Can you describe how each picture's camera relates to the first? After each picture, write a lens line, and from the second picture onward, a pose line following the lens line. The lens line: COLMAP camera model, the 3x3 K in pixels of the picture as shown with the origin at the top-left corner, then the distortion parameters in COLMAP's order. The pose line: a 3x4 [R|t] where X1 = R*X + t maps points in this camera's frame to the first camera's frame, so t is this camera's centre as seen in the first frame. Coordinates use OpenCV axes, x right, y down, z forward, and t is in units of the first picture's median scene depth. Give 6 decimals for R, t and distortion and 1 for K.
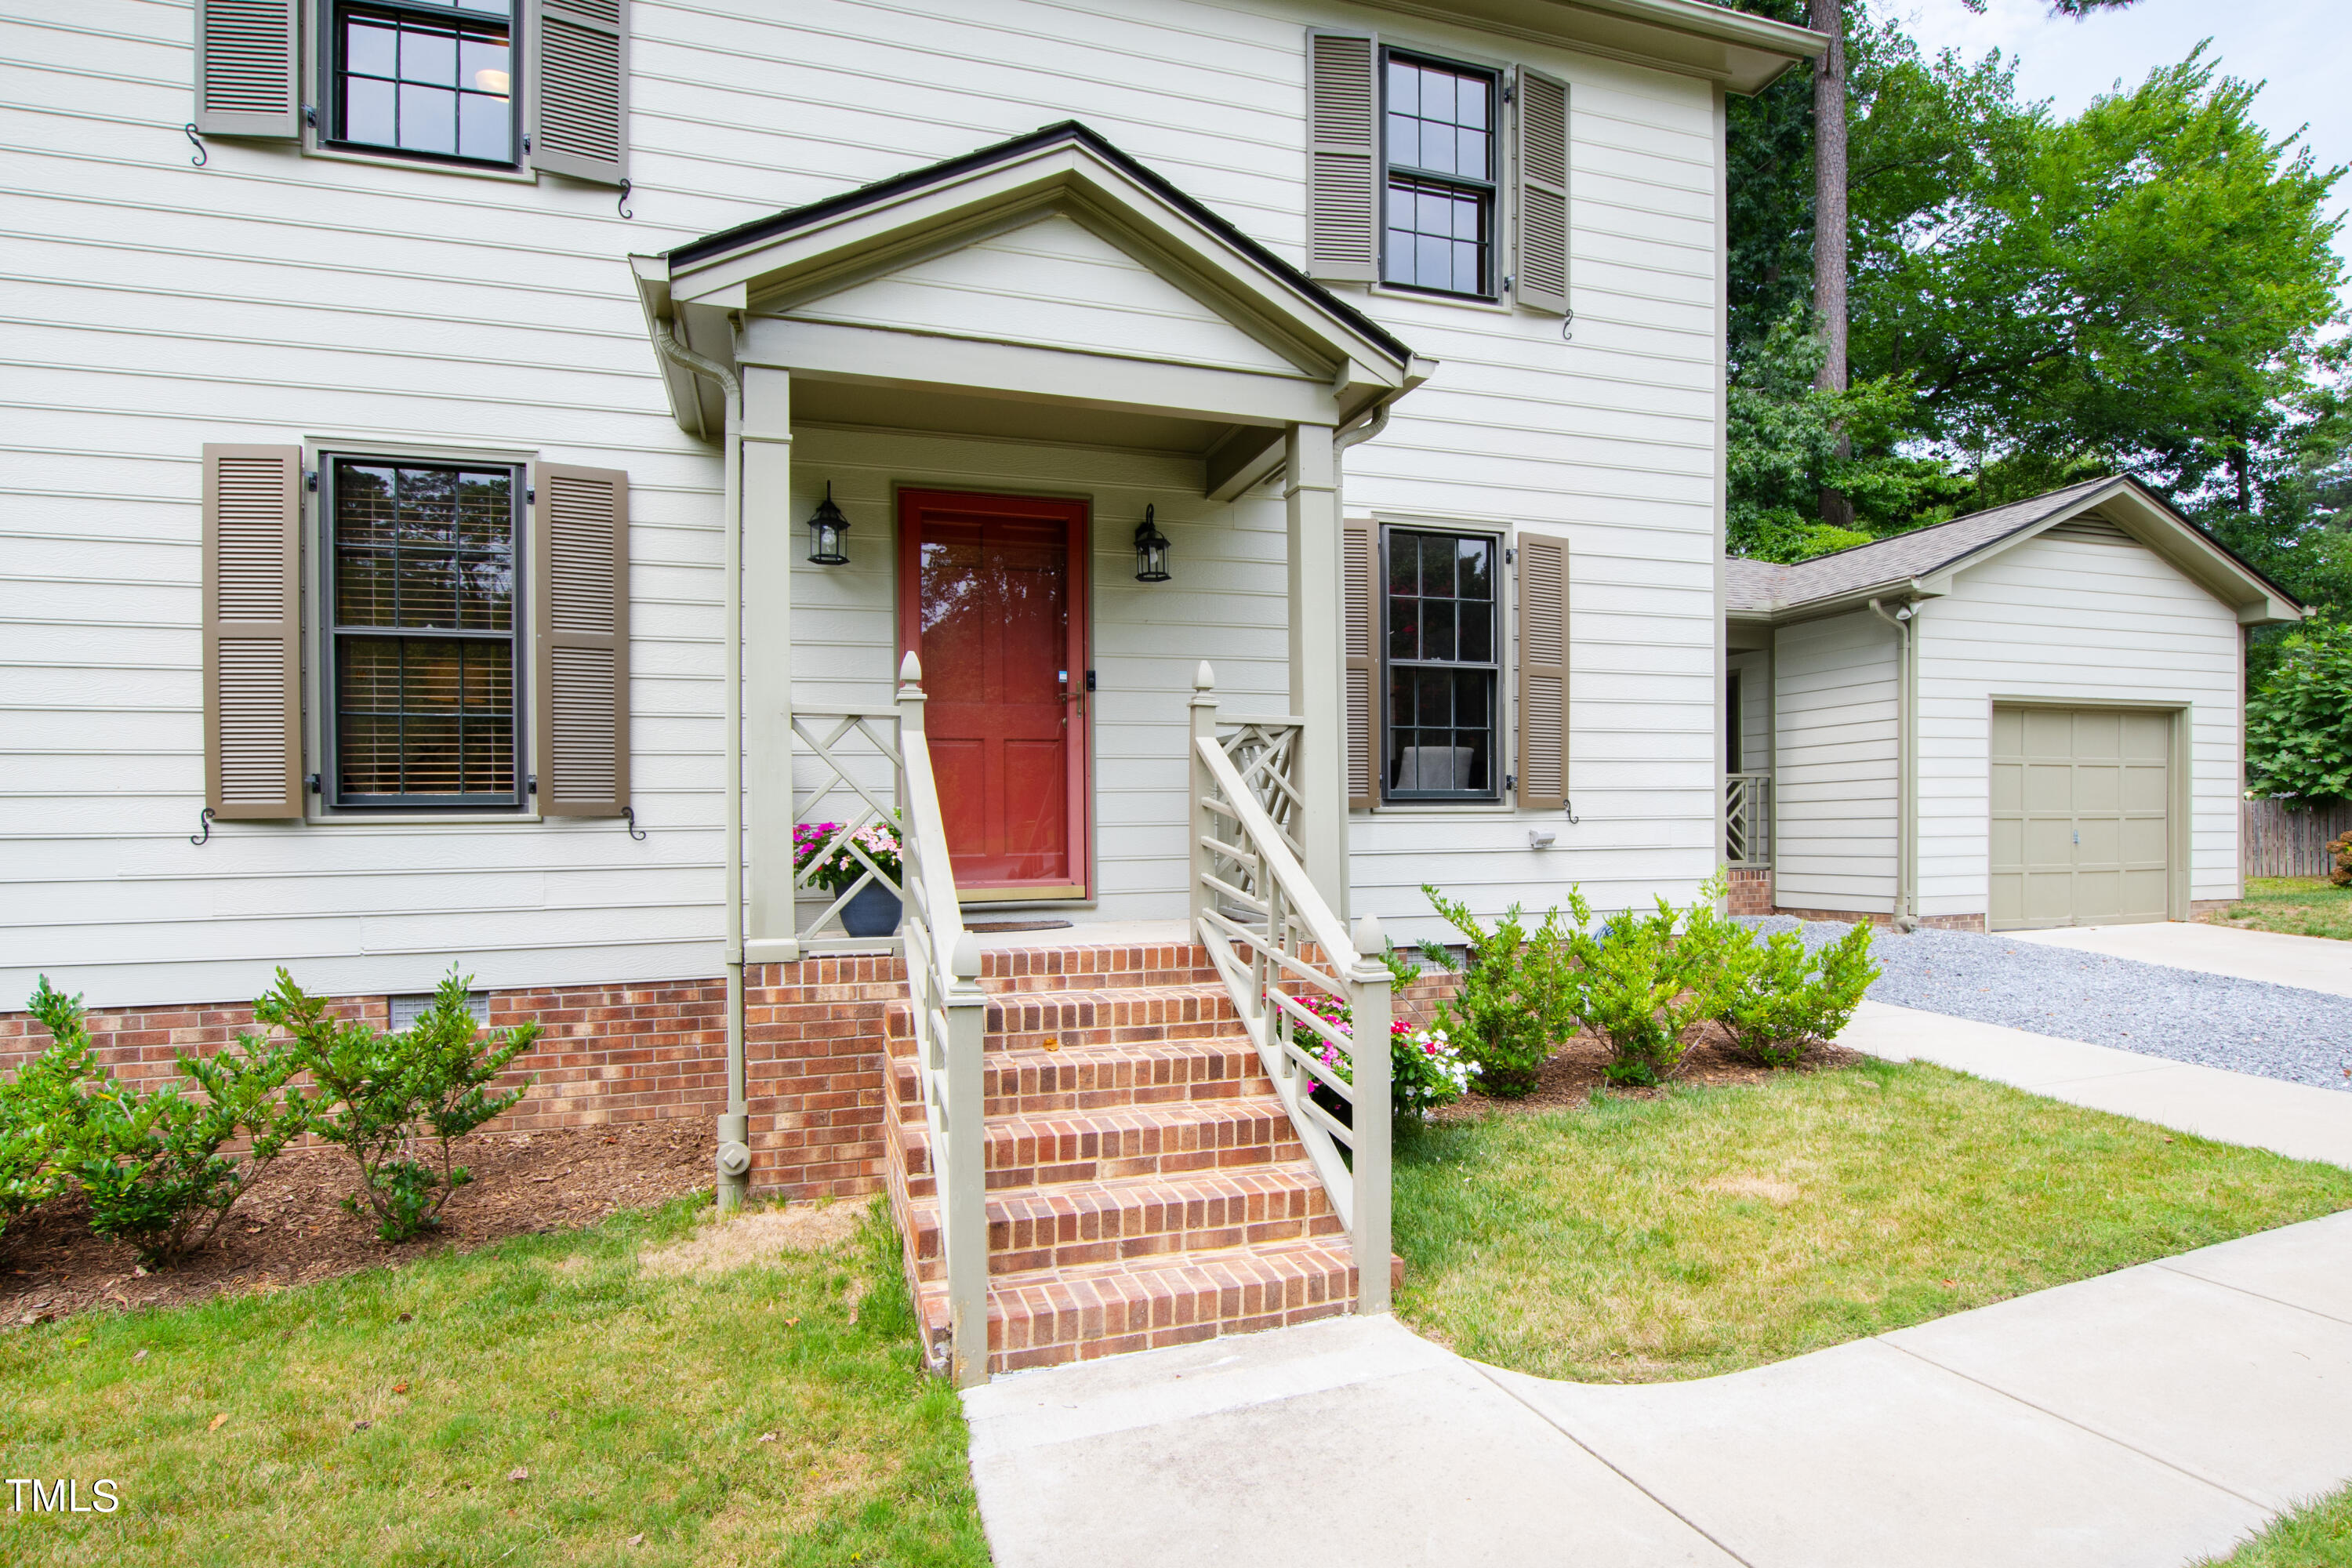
lens RADIAL K [[1281.4, 0, 1253.7], [0, 1281.4, 902.6], [0, 0, 1]] dist [-0.027094, 0.014050]
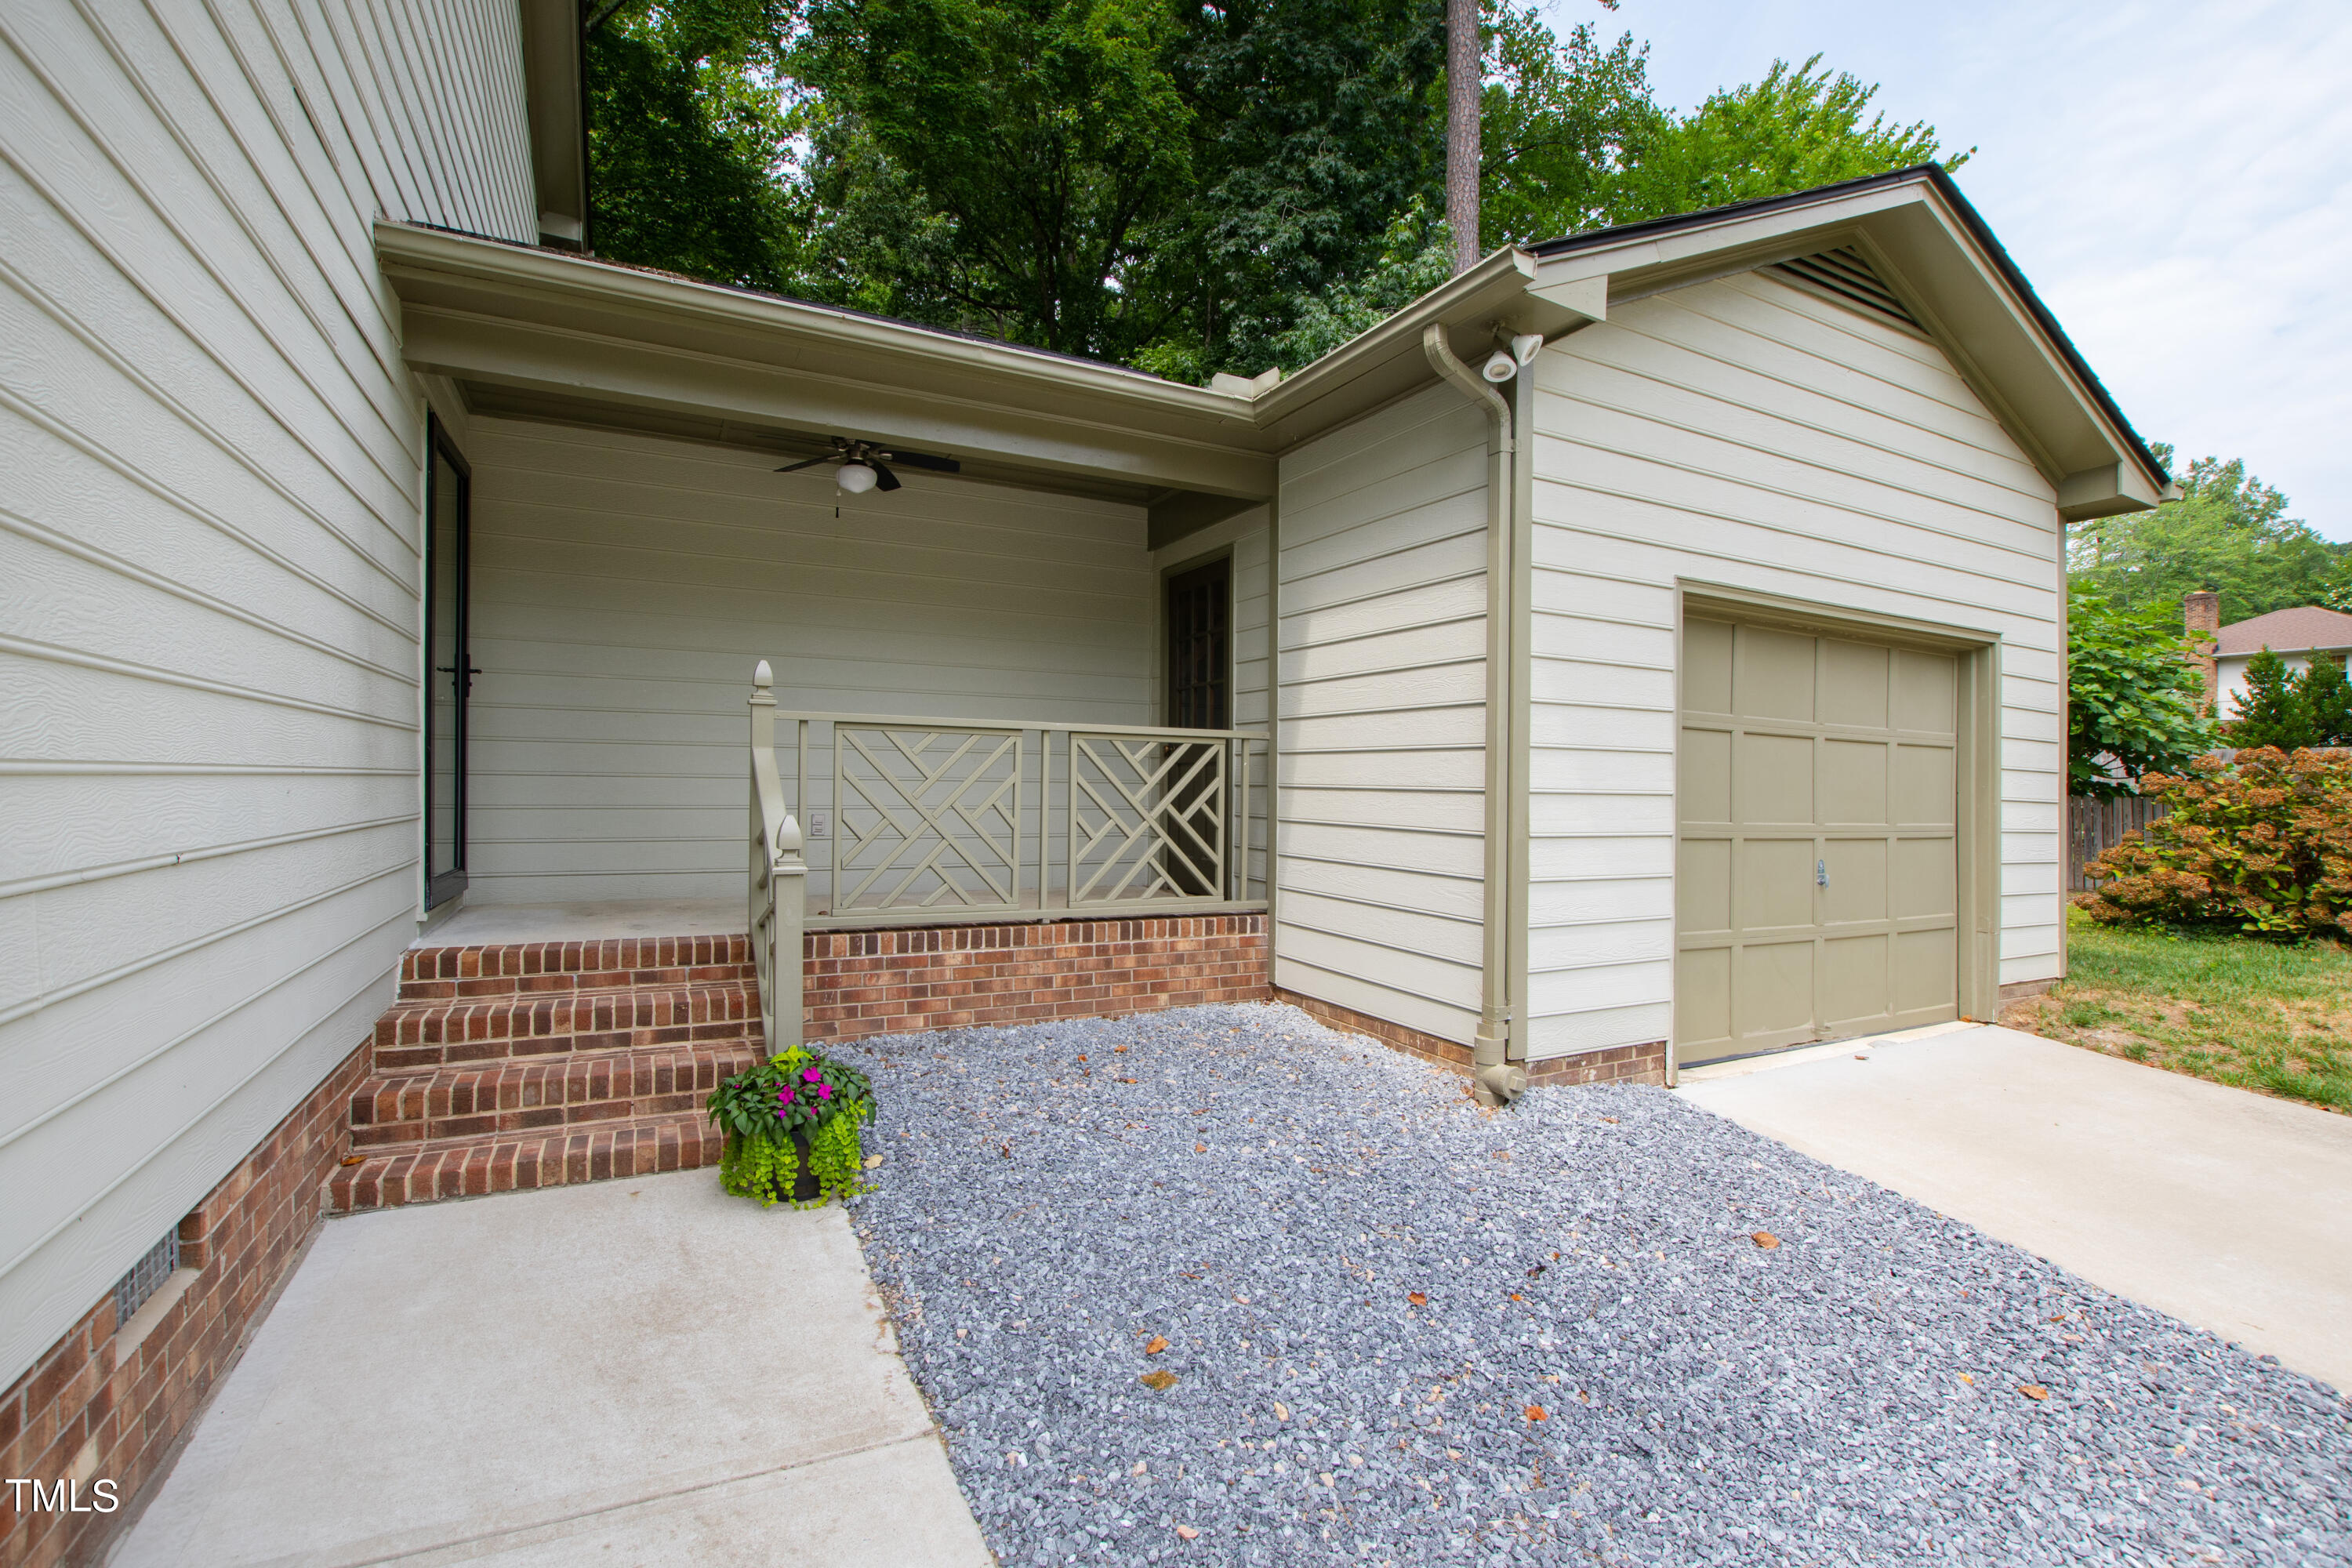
lens RADIAL K [[1033.2, 0, 1169.3], [0, 1033.2, 773.2], [0, 0, 1]] dist [-0.001946, -0.001005]
pose [[0.991630, 0.035707, 0.124080, 0.342610], [-0.027814, 0.997512, -0.064770, -0.060914], [-0.126085, 0.060777, 0.990156, 0.640877]]
